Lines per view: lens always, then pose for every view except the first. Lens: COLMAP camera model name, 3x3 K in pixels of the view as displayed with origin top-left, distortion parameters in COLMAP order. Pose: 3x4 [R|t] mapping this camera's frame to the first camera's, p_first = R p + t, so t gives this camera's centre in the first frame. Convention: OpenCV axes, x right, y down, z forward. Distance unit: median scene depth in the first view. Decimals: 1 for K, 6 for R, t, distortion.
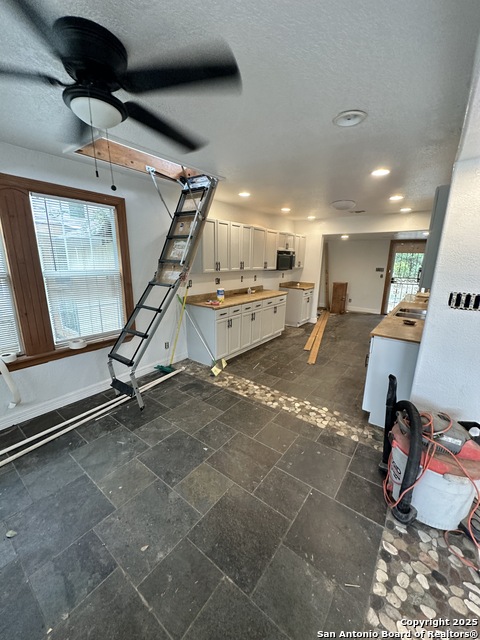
lens RADIAL K [[254.0, 0, 240.3], [0, 254.0, 320.0], [0, 0, 1]] dist [0.001016, -0.000008]
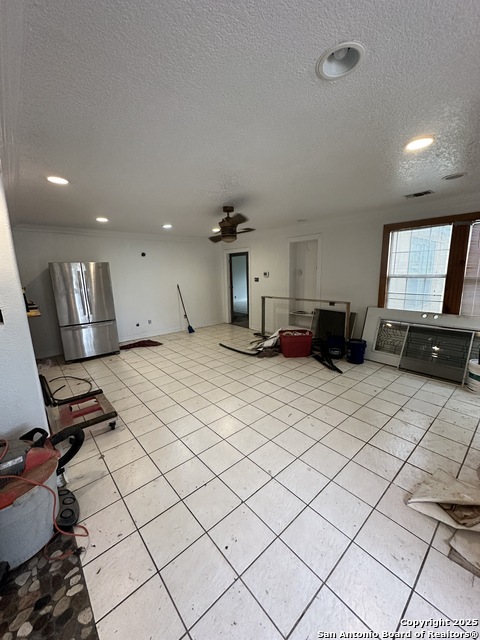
lens RADIAL K [[254.0, 0, 241.0], [0, 254.0, 319.5], [0, 0, 1]] dist [0.001016, -0.000008]
pose [[0.204513, -0.211376, 0.955769, 0.220098], [0.258939, 0.953307, 0.155424, 0.041848], [-0.943994, 0.215700, 0.249697, -0.149668]]
